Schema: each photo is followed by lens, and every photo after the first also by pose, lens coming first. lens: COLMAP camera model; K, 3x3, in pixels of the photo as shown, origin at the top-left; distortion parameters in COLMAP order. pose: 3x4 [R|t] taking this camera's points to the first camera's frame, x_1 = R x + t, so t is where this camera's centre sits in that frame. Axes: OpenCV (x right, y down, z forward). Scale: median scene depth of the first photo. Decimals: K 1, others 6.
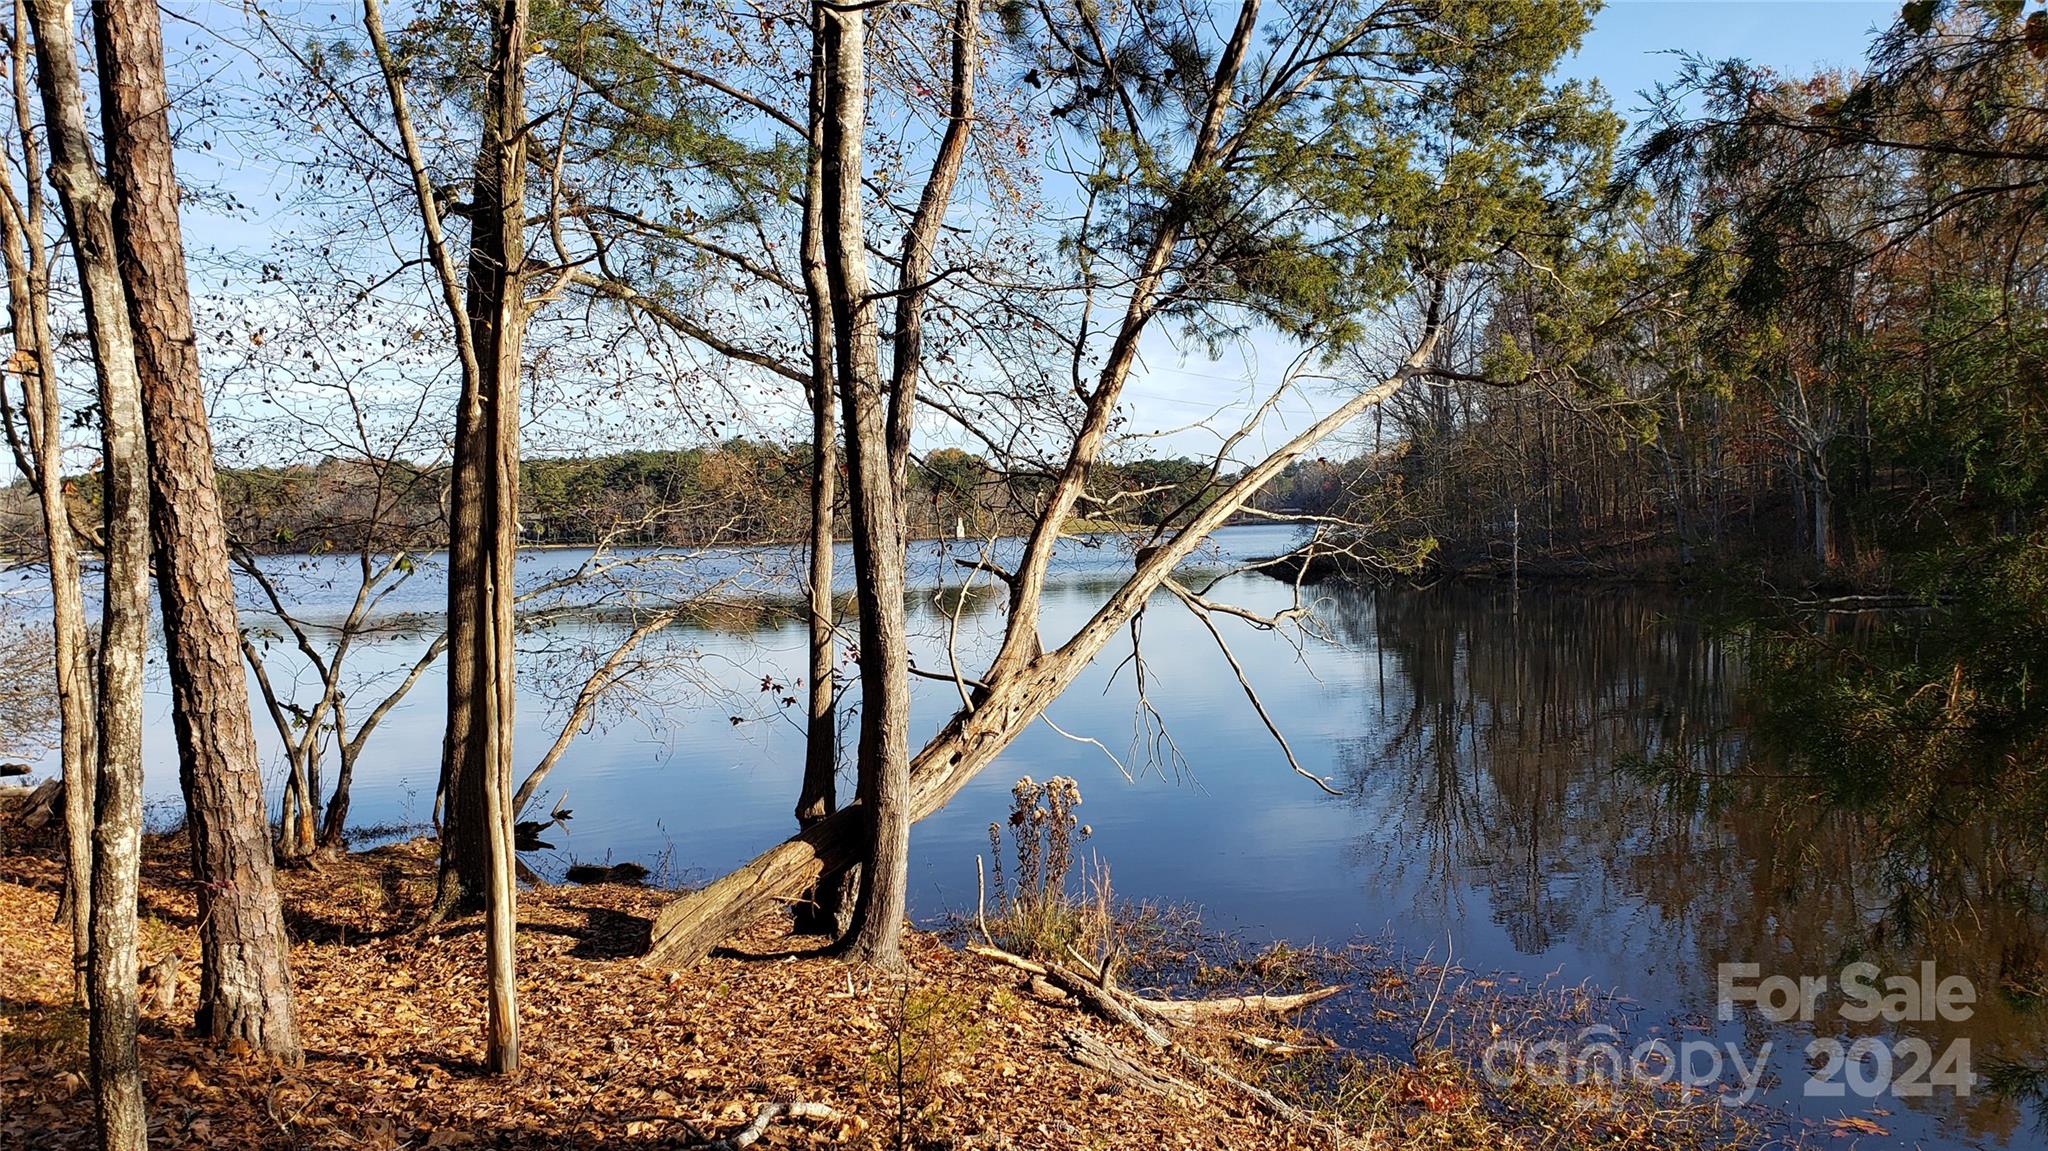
lens RADIAL K [[1557.4, 0, 1027.6], [0, 1557.4, 577.8], [0, 0, 1]] dist [-0.003099, -0.014694]
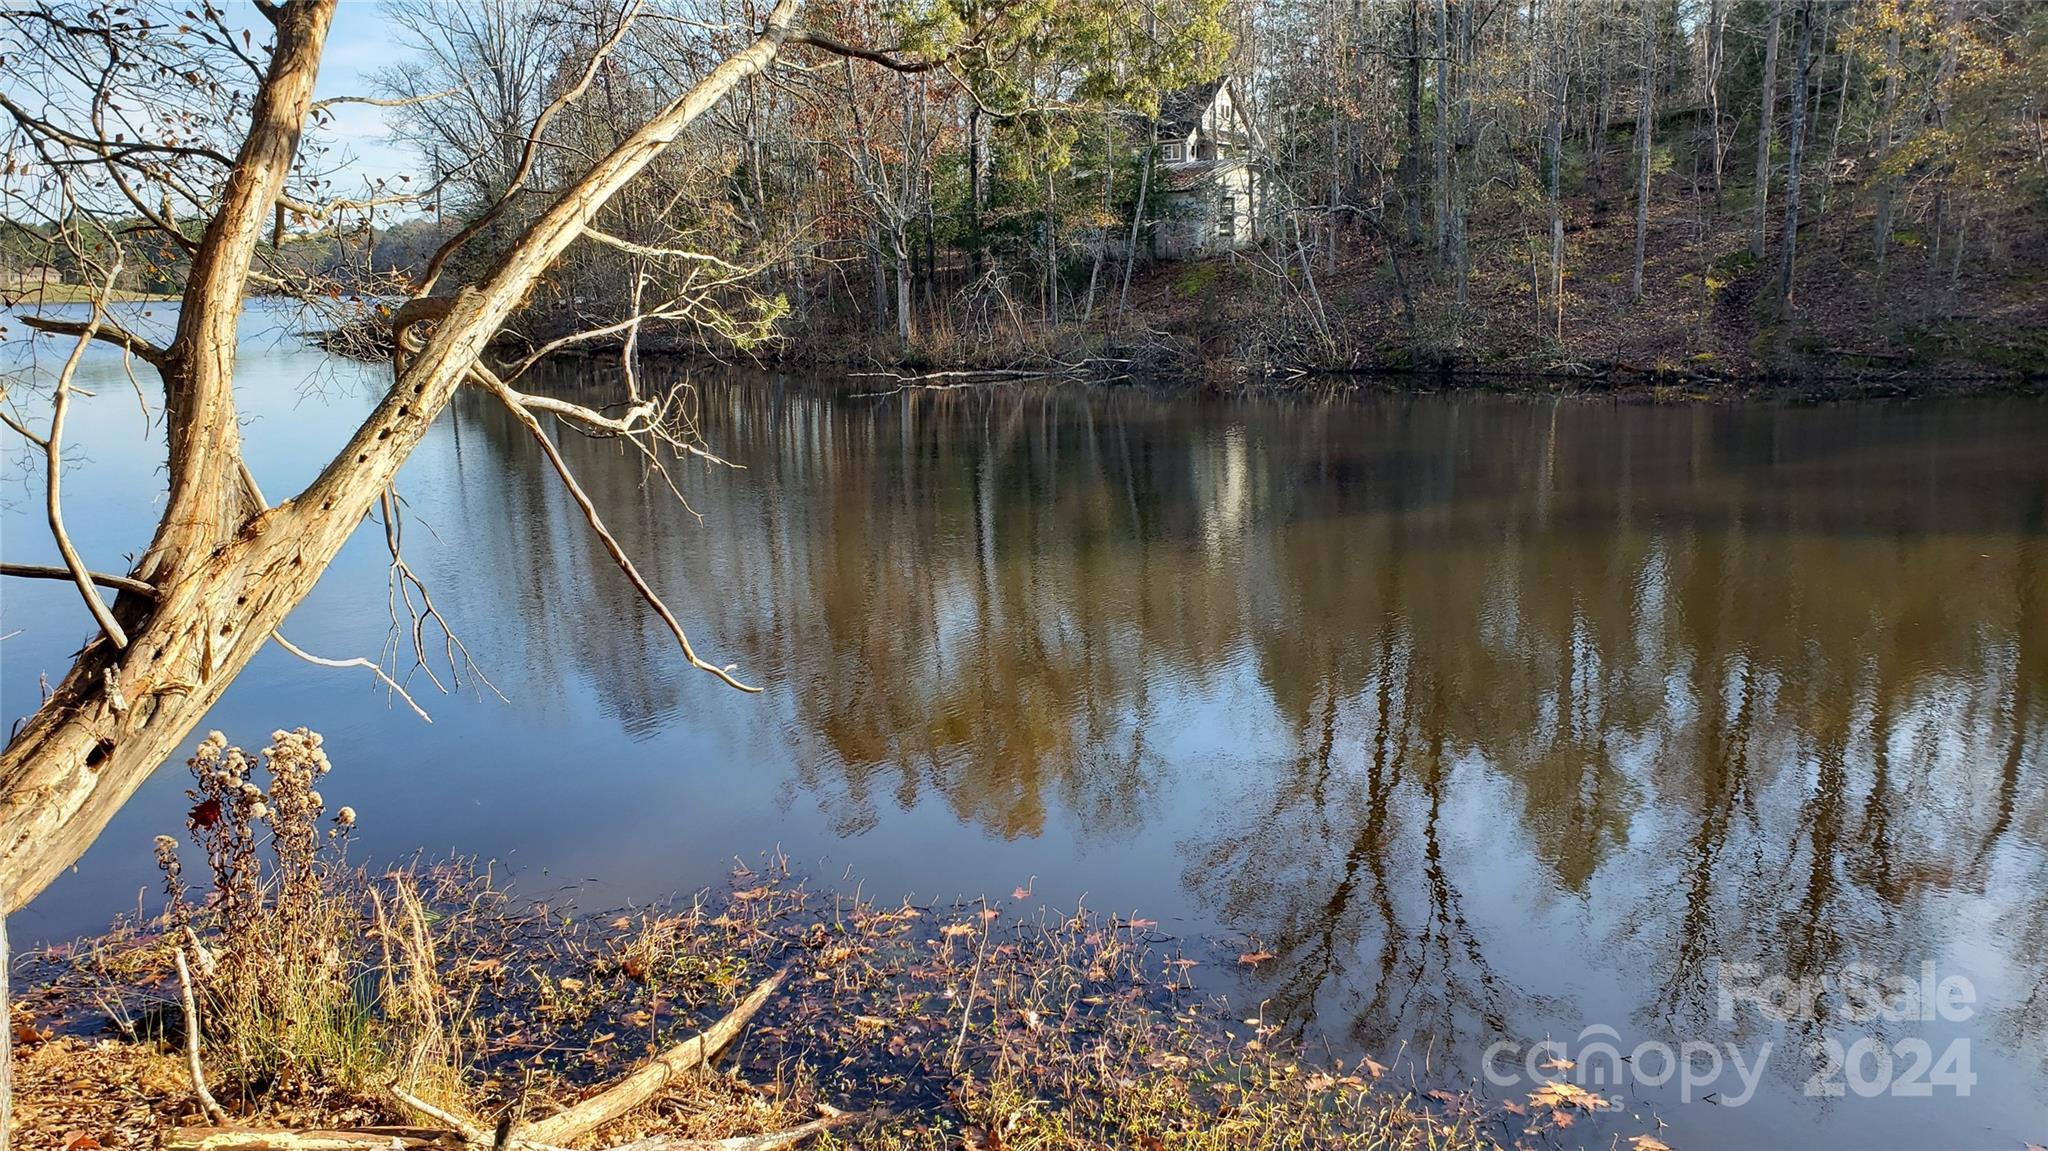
lens RADIAL K [[1557.4, 0, 1023.8], [0, 1557.4, 576.2], [0, 0, 1]] dist [-0.003099, -0.014694]
pose [[0.826593, -0.087743, 0.555918, -0.067019], [0.010241, 0.989954, 0.141021, 0.002782], [-0.562707, -0.110874, 0.819187, 0.455539]]
